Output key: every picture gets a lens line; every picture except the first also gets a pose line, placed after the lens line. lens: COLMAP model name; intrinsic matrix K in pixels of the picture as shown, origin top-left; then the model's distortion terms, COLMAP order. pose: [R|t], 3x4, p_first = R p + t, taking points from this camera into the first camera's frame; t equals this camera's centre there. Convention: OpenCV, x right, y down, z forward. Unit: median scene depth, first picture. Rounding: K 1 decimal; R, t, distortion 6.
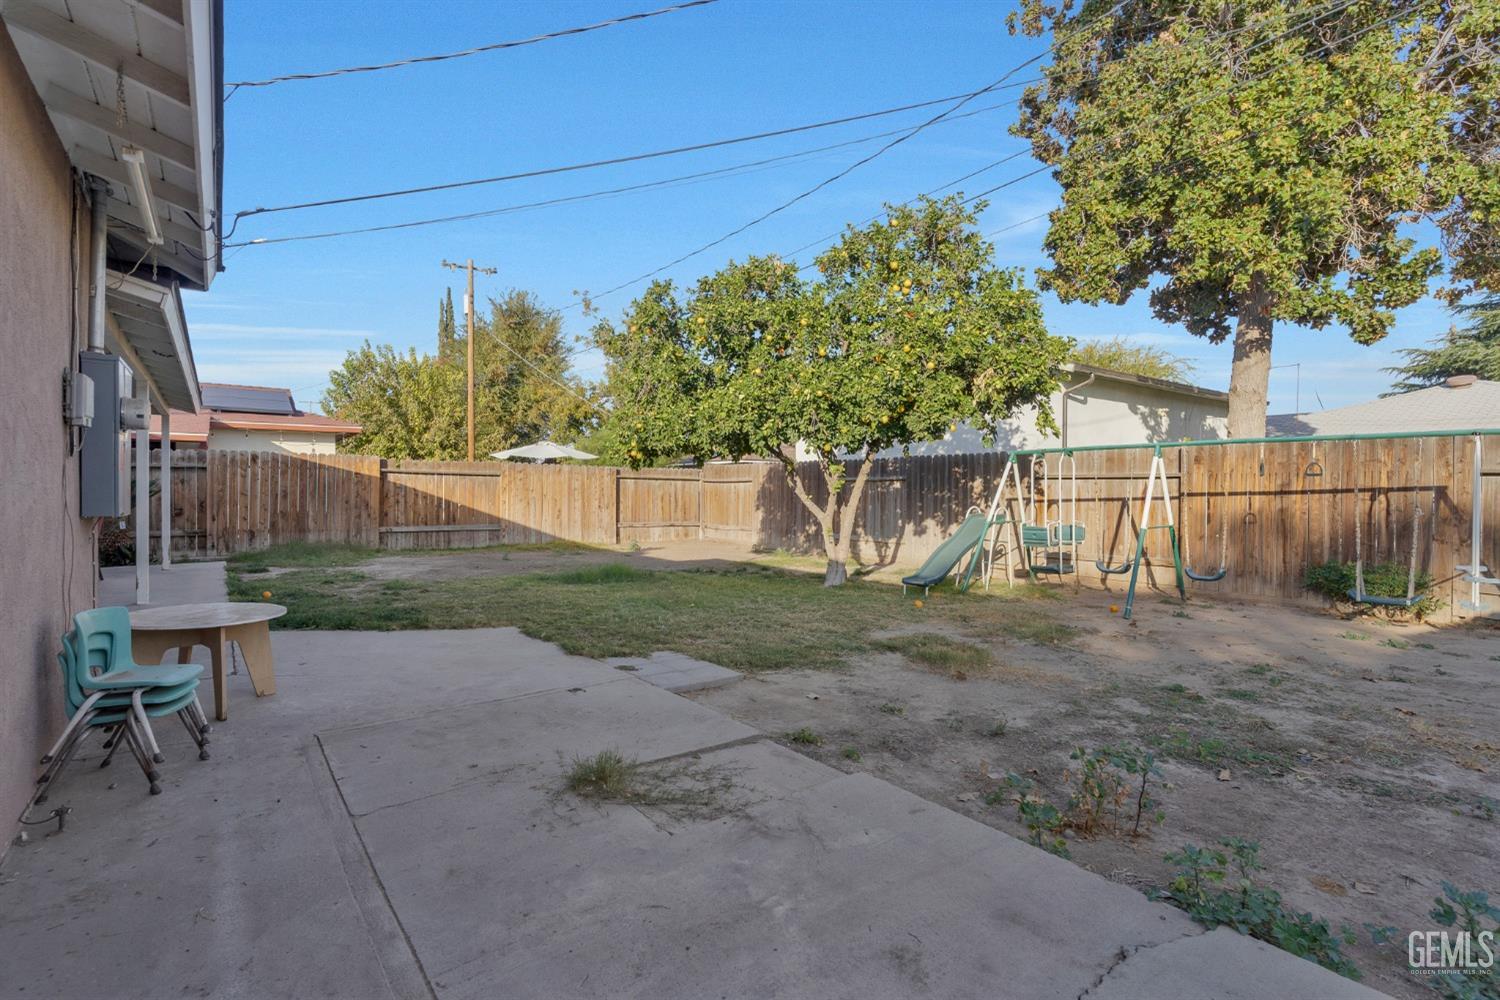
lens RADIAL K [[736.4, 0, 745.2], [0, 736.4, 506.0], [0, 0, 1]] dist [0.008686, -0.001671]
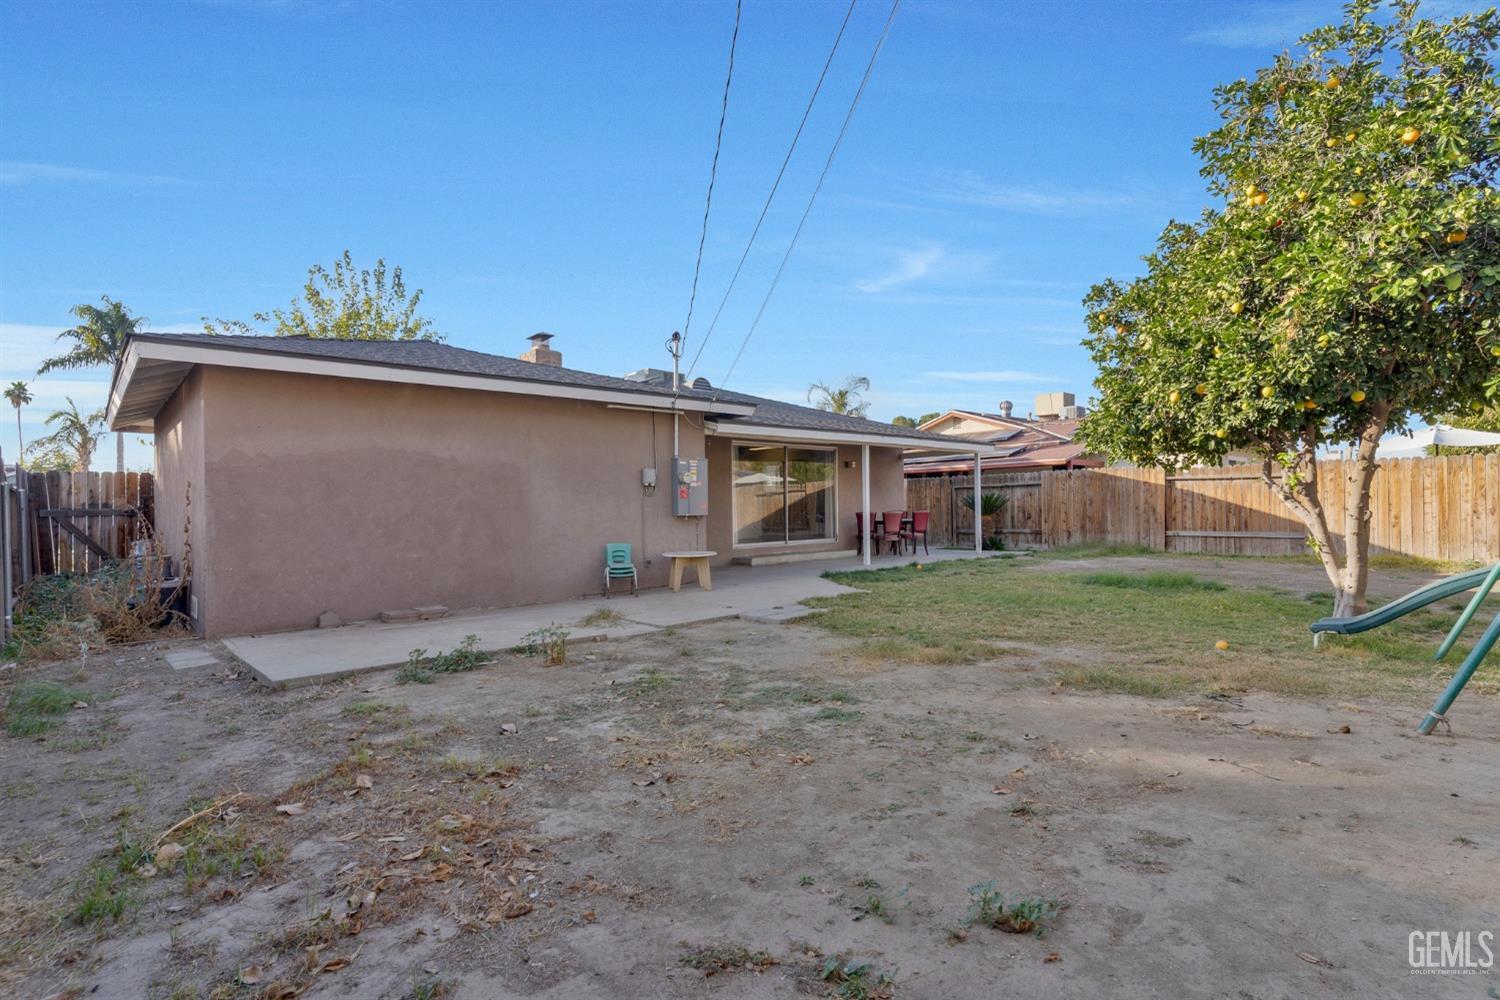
lens RADIAL K [[759.7, 0, 744.0], [0, 759.7, 511.5], [0, 0, 1]] dist [0.005565, 0.000498]
pose [[0.094685, -0.002250, -0.995505, 0.551792], [0.002314, 0.999995, -0.002040, 0.000851], [0.995505, -0.002110, 0.094689, 0.273157]]
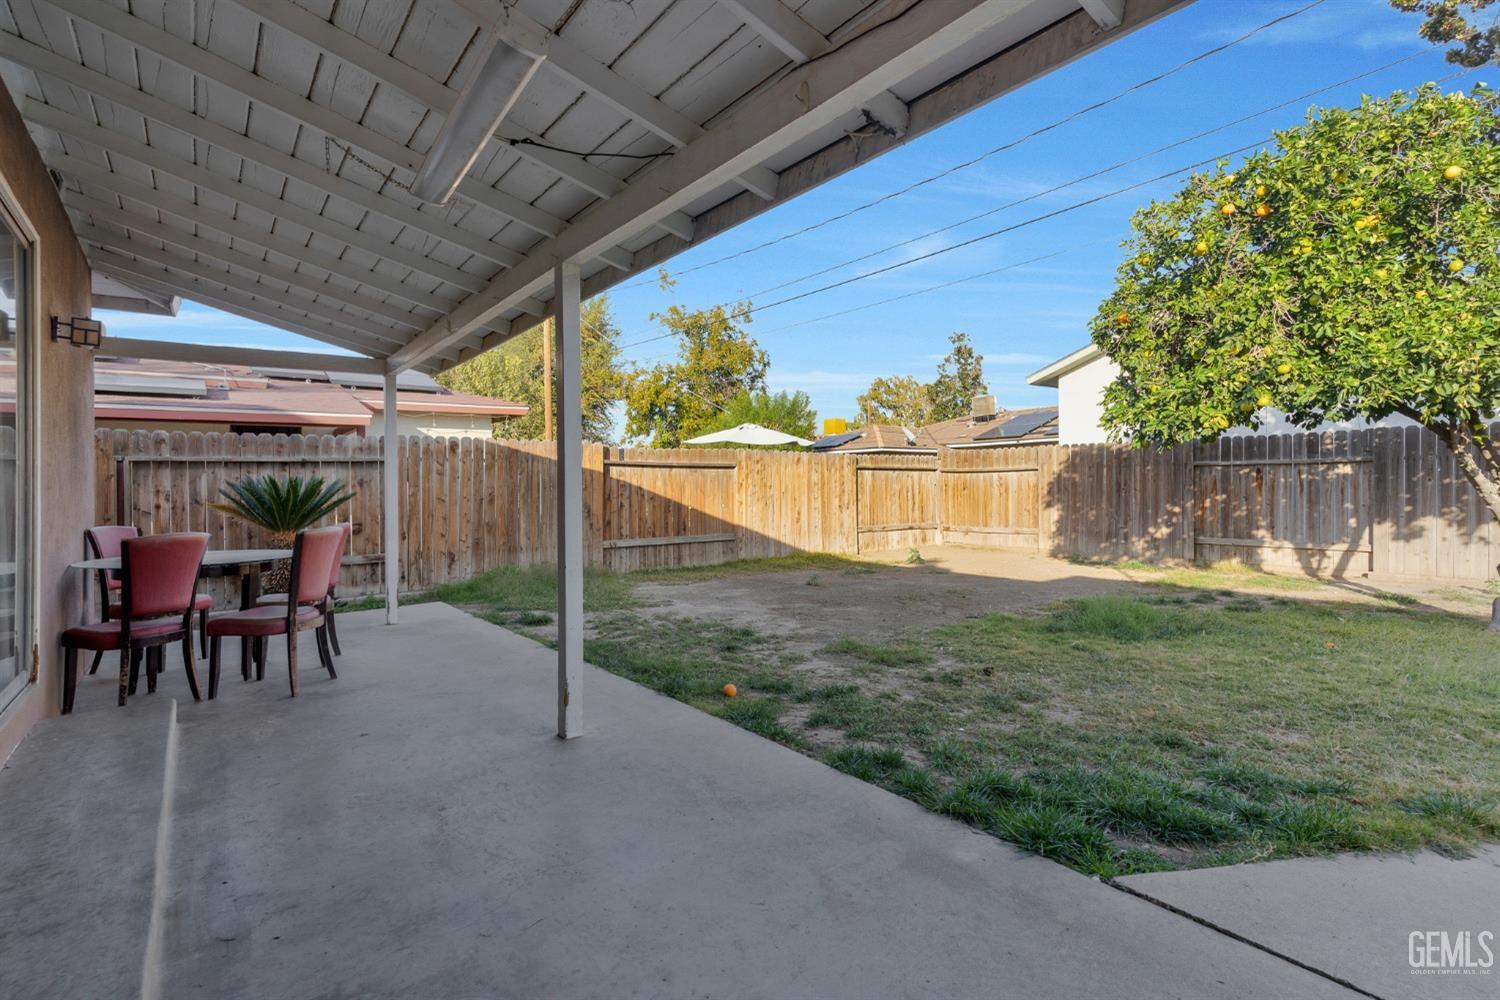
lens RADIAL K [[736.4, 0, 741.8], [0, 736.4, 495.8], [0, 0, 1]] dist [0.008686, -0.001671]
pose [[0.999624, -0.018525, 0.020212, -0.369855], [0.018616, 0.999817, -0.004311, -0.010090], [-0.020129, 0.004685, 0.999786, 0.278771]]
